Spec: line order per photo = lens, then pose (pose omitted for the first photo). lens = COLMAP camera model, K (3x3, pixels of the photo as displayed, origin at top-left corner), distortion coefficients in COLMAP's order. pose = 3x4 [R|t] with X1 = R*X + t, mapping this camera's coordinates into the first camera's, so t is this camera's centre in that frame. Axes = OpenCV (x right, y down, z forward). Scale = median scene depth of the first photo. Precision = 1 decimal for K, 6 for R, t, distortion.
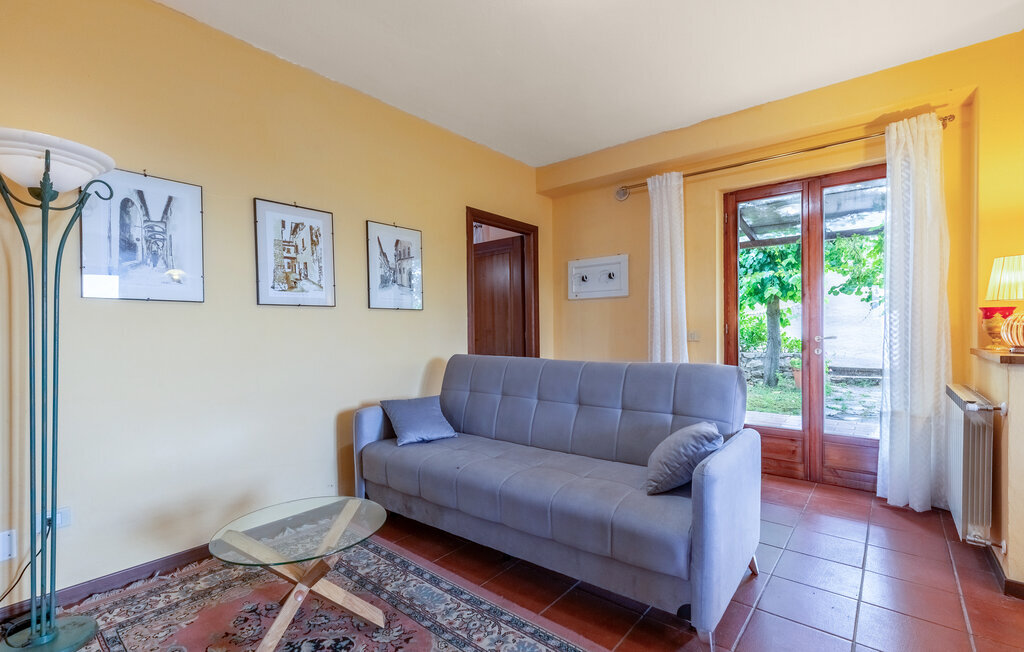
lens RADIAL K [[466.5, 0, 511.2], [0, 466.5, 335.0], [0, 0, 1]] dist [0.001814, -0.000109]
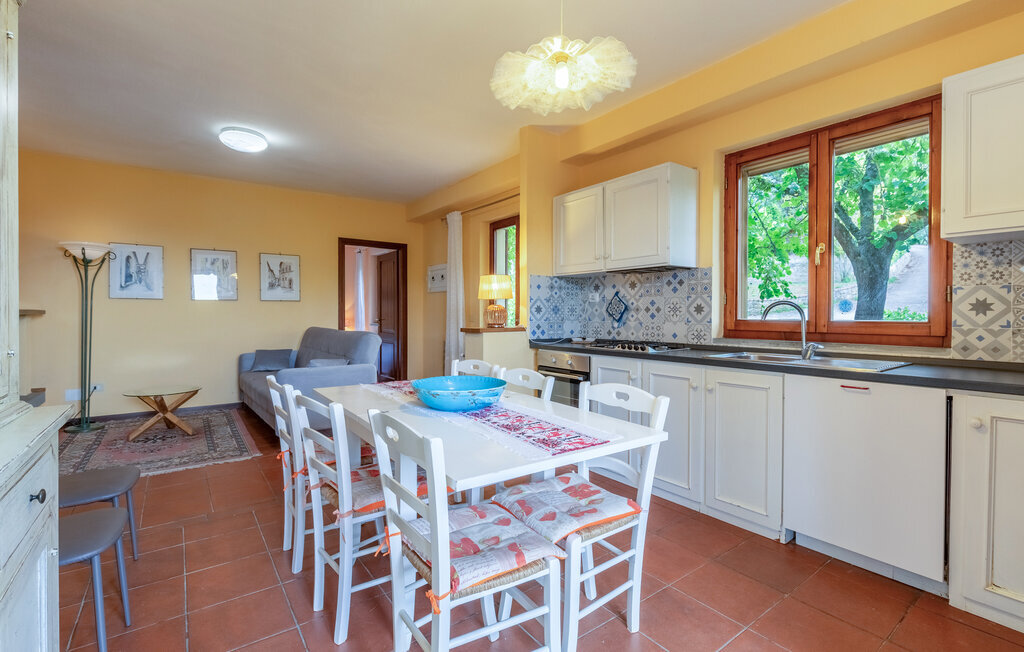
lens RADIAL K [[466.5, 0, 513.2], [0, 466.5, 317.4], [0, 0, 1]] dist [0.001814, -0.000109]
pose [[0.968547, 0.011320, -0.248574, 1.132559], [-0.010430, 0.999934, 0.004897, -0.010139], [0.248613, -0.002150, 0.968601, -0.547549]]
